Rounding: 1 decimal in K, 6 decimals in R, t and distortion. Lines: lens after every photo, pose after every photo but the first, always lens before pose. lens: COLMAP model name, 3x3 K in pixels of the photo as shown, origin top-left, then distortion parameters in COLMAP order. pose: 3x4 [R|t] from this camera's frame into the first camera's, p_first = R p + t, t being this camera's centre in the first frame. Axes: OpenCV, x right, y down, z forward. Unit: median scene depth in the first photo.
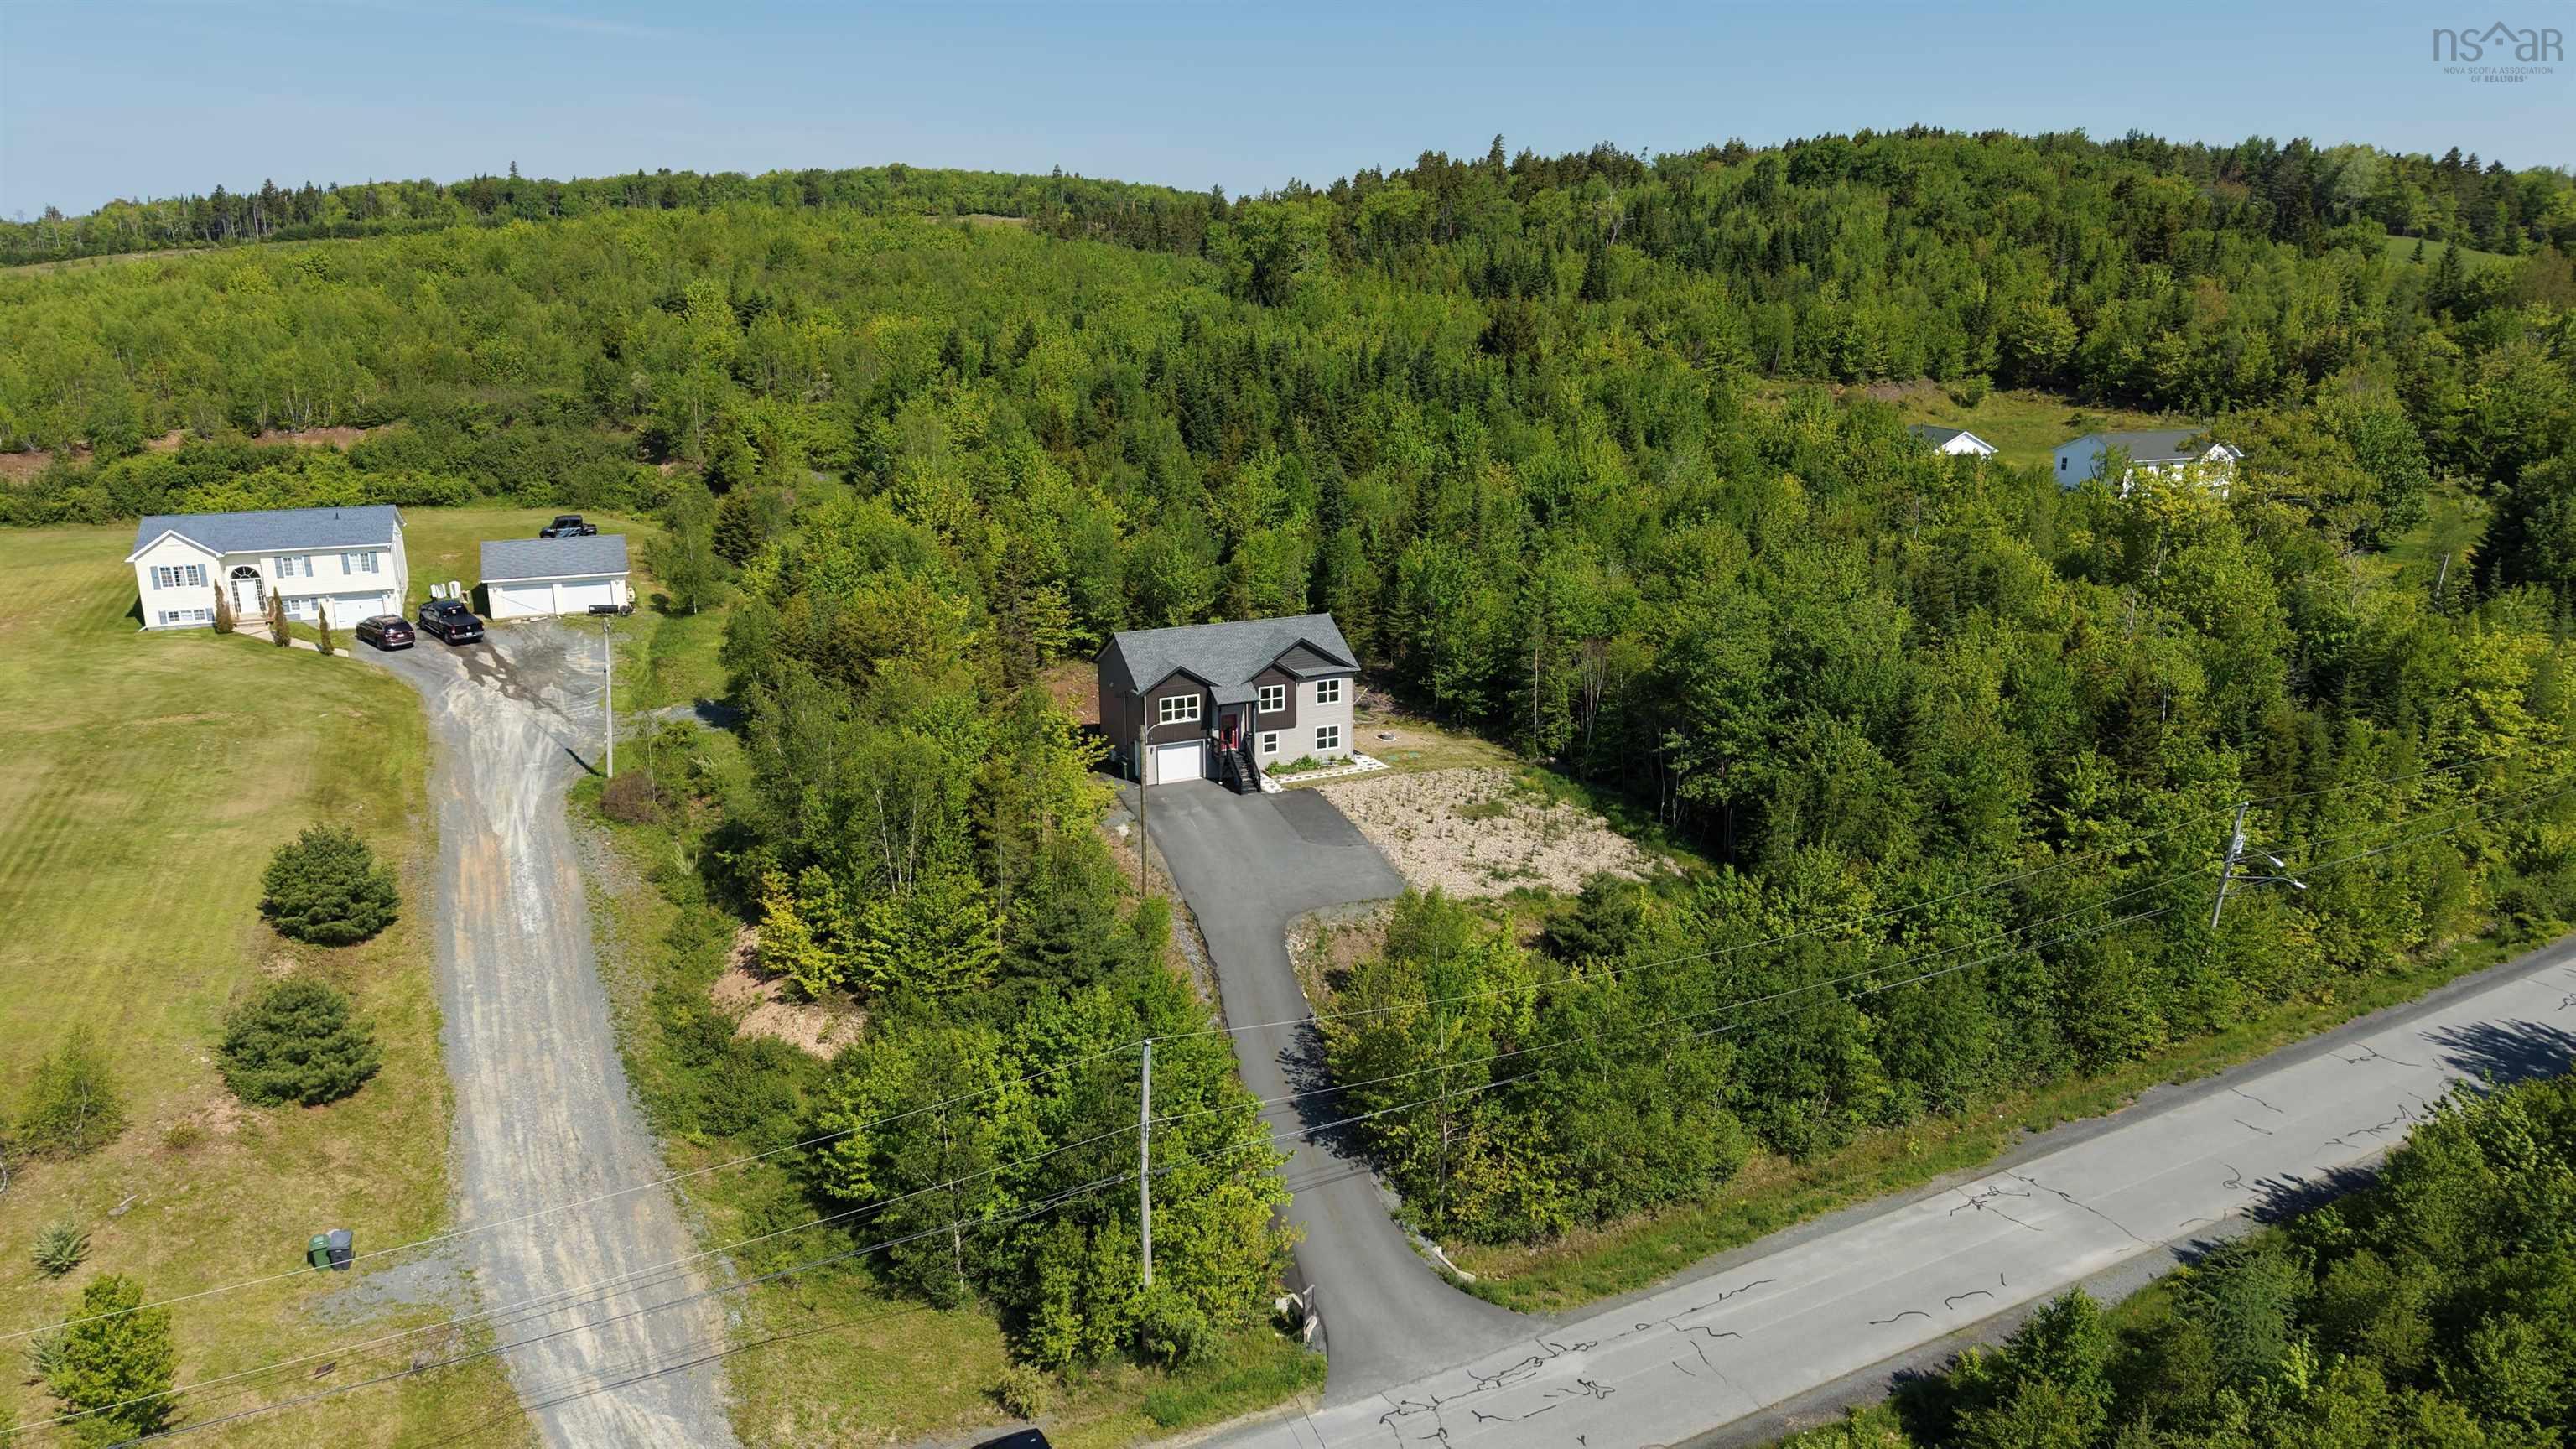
lens RADIAL K [[1717.1, 0, 1288.0], [0, 1717.1, 724.5], [0, 0, 1]] dist [0.137096, -0.337855]
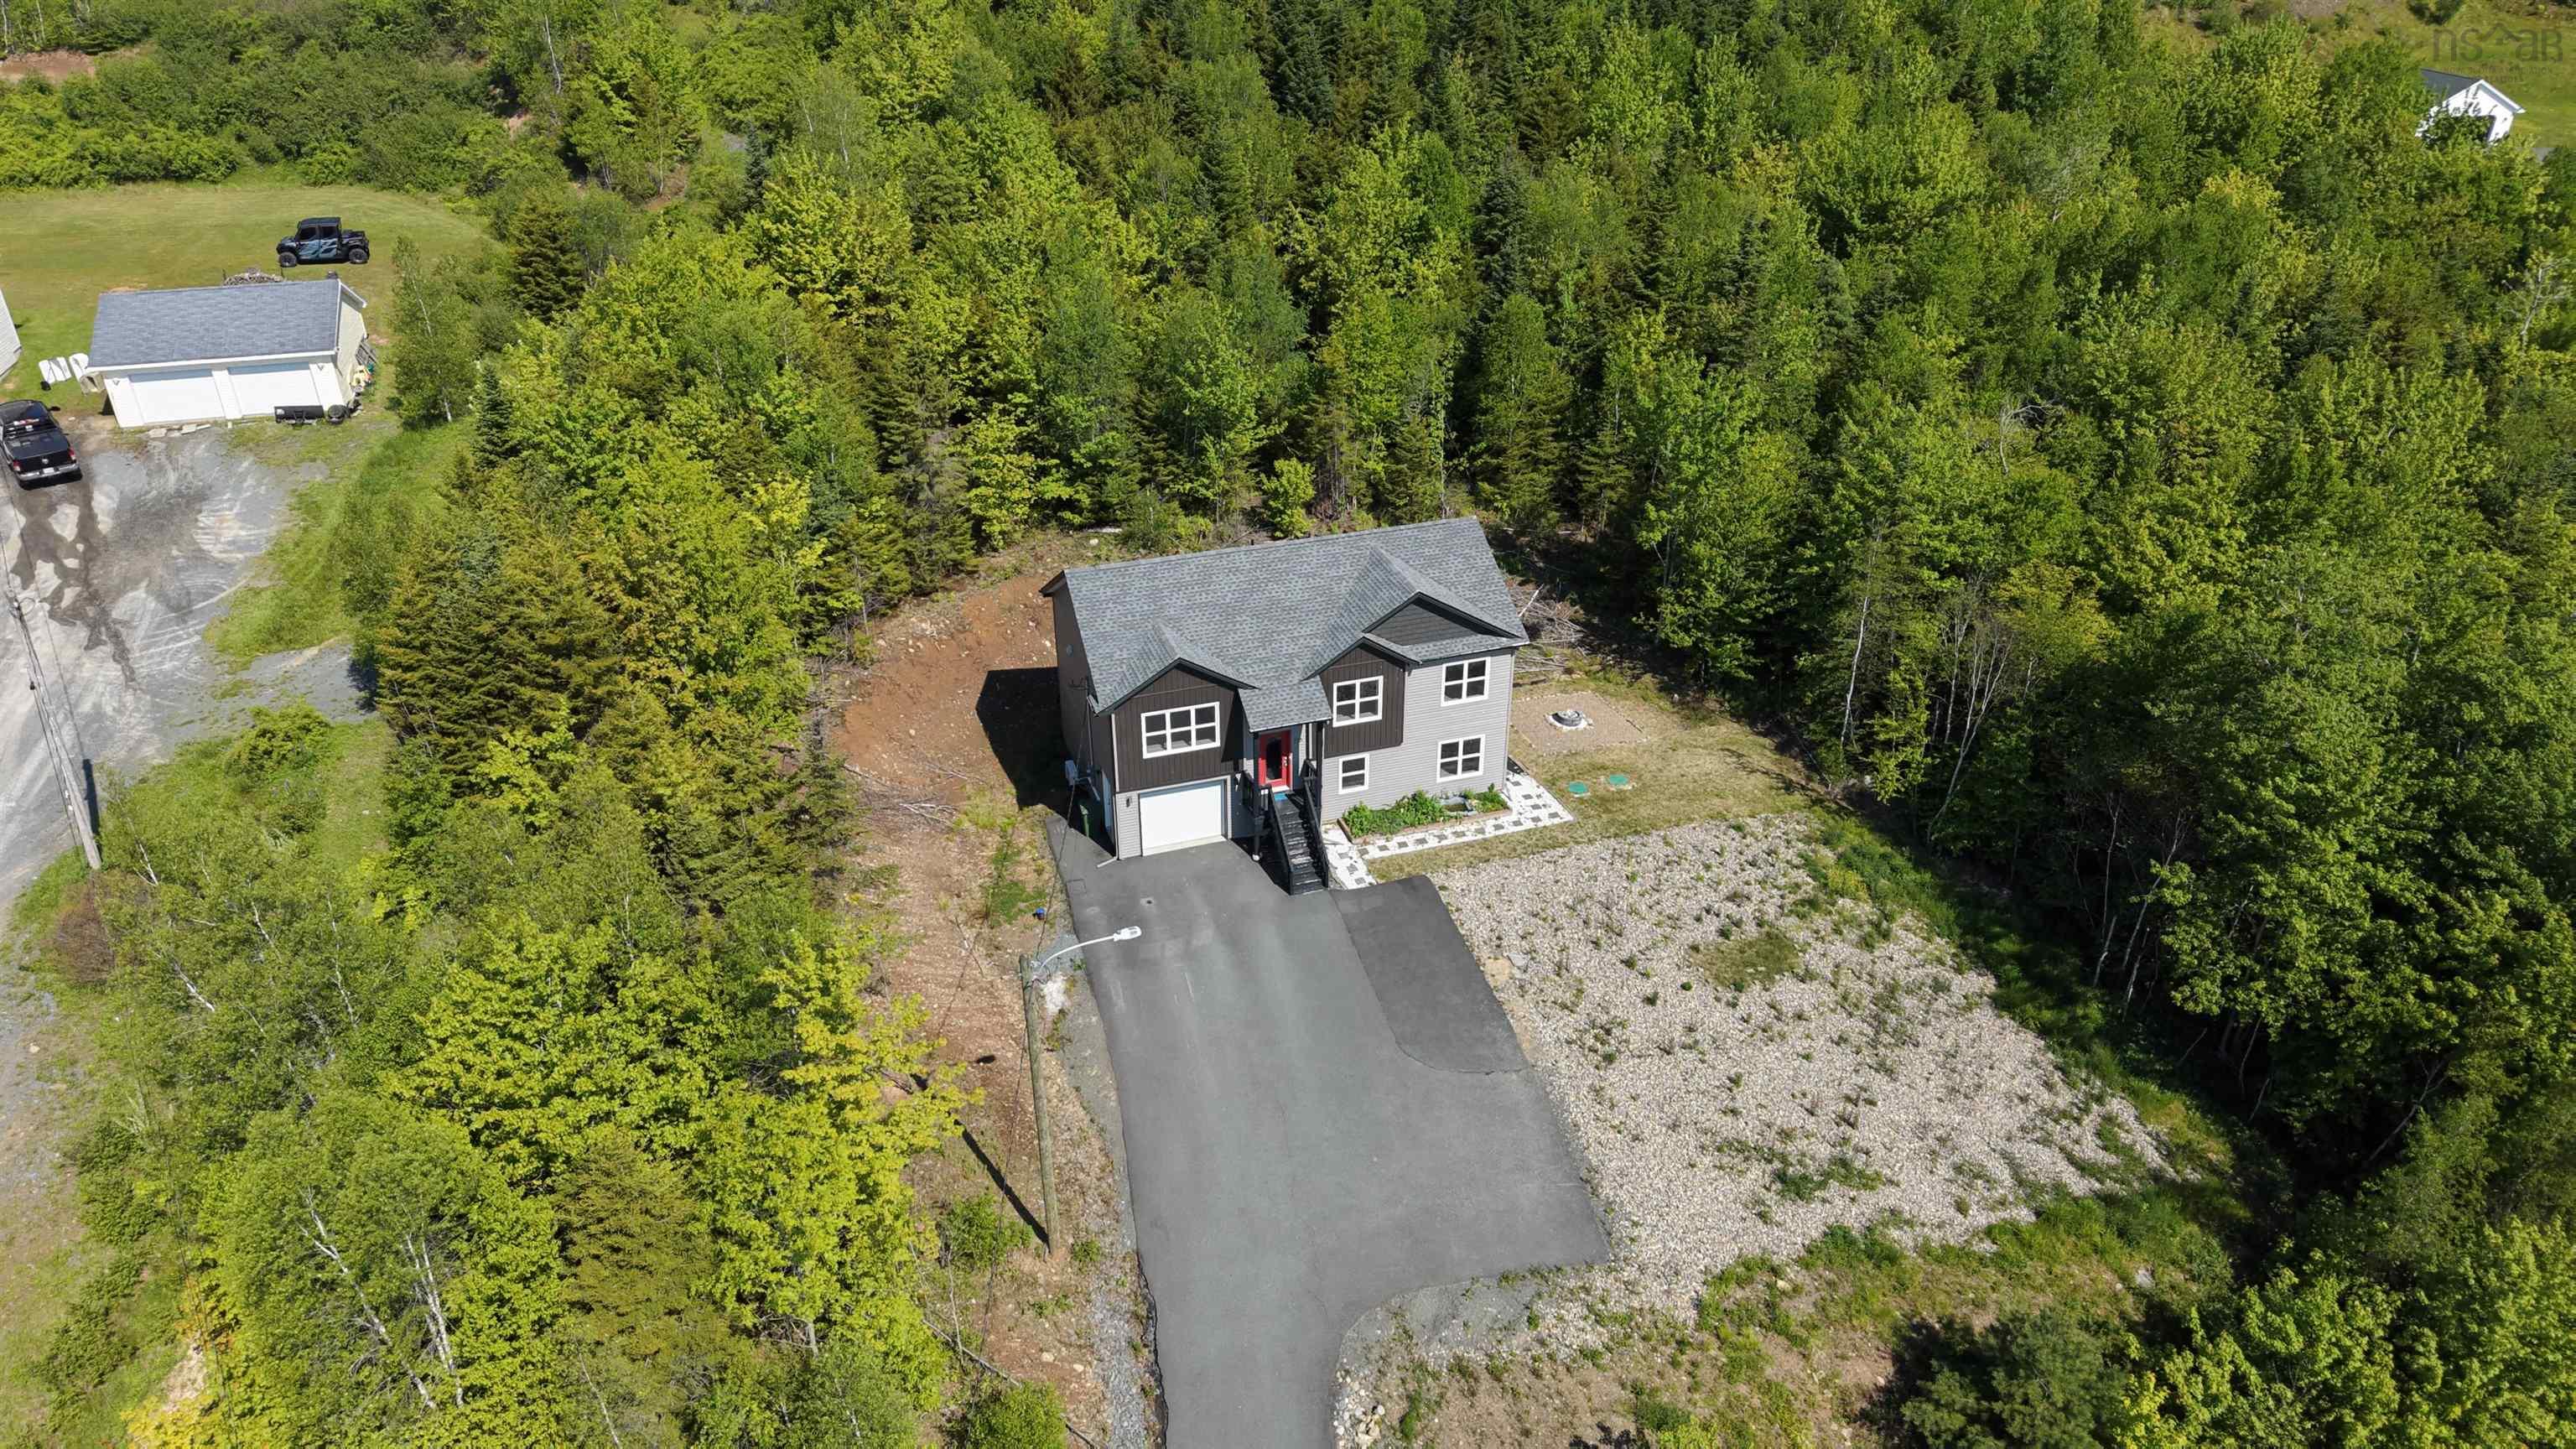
lens RADIAL K [[1726.0, 0, 1286.9], [0, 1726.0, 696.6], [0, 0, 1]] dist [0.054998, -0.067122]
pose [[0.995521, 0.046500, -0.082309, 0.012329], [-0.027088, 0.974467, 0.222891, -0.132300], [0.090572, -0.219663, 0.971362, 0.468787]]
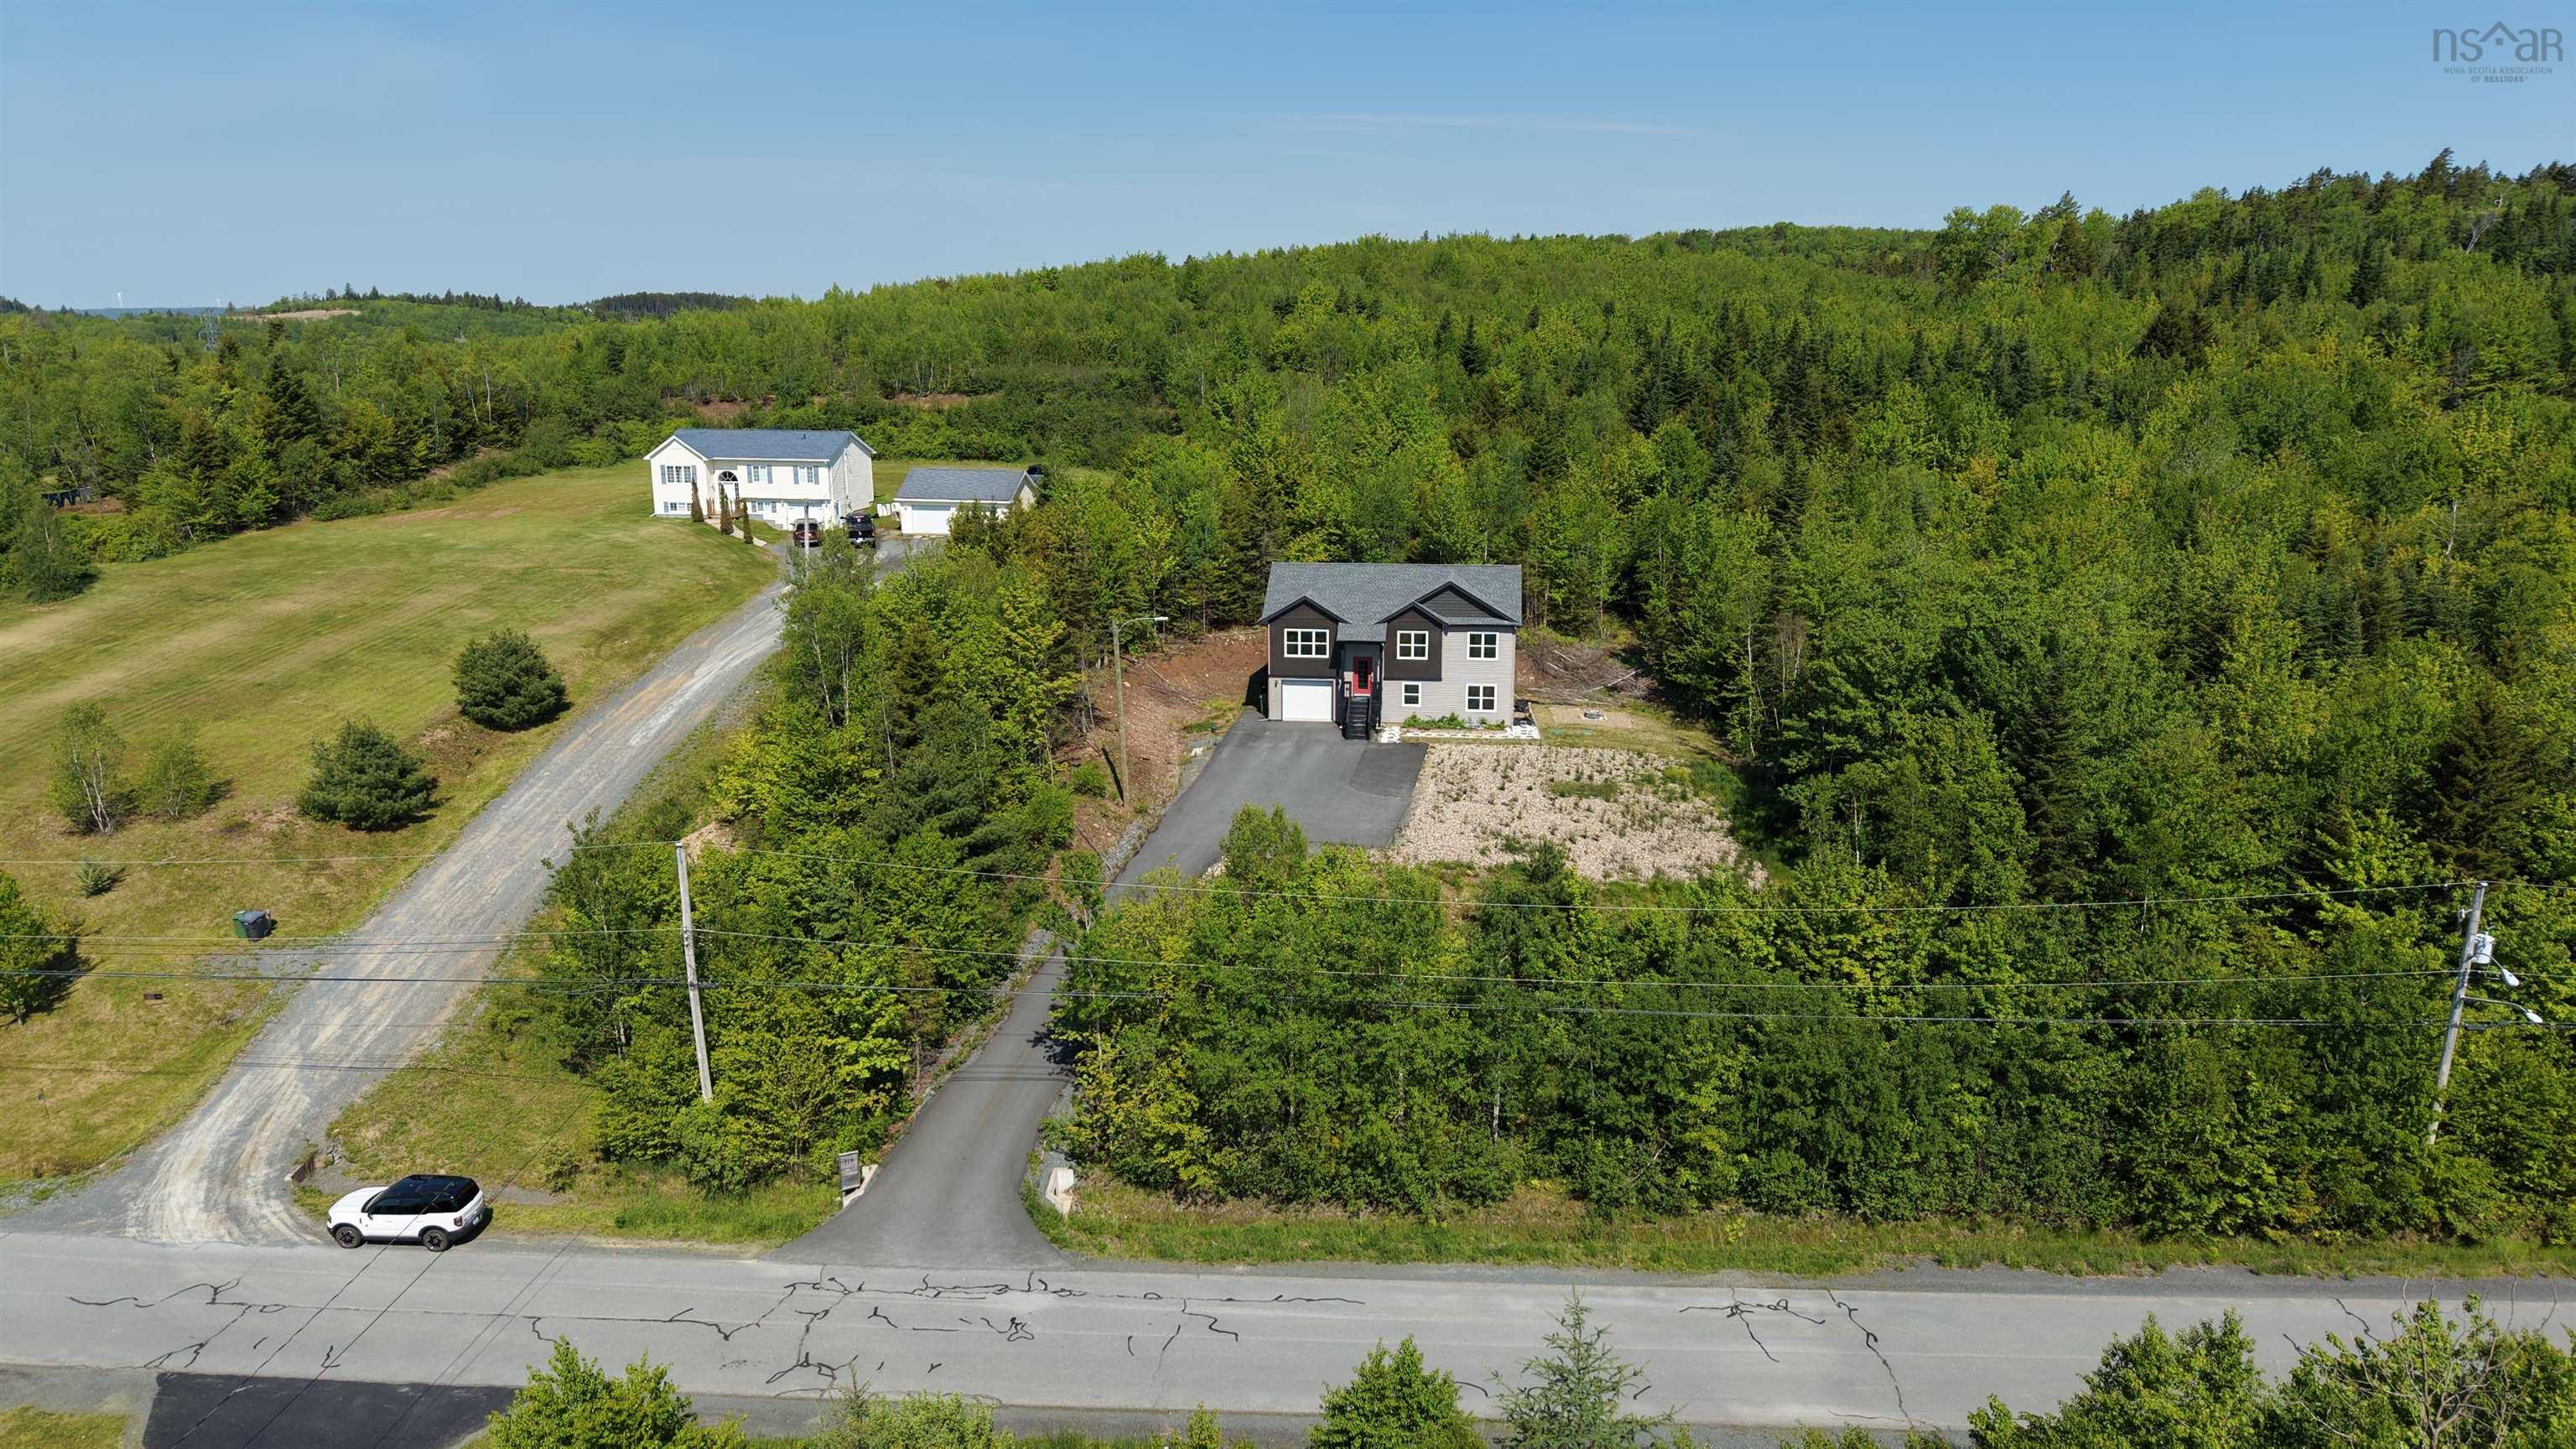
lens RADIAL K [[1726.0, 0, 1286.9], [0, 1726.0, 696.6], [0, 0, 1]] dist [0.054998, -0.067122]
pose [[0.856270, 0.107894, -0.505135, 0.394153], [-0.137937, 0.990189, -0.022323, 0.041271], [0.497771, 0.088792, 0.862752, 0.169791]]
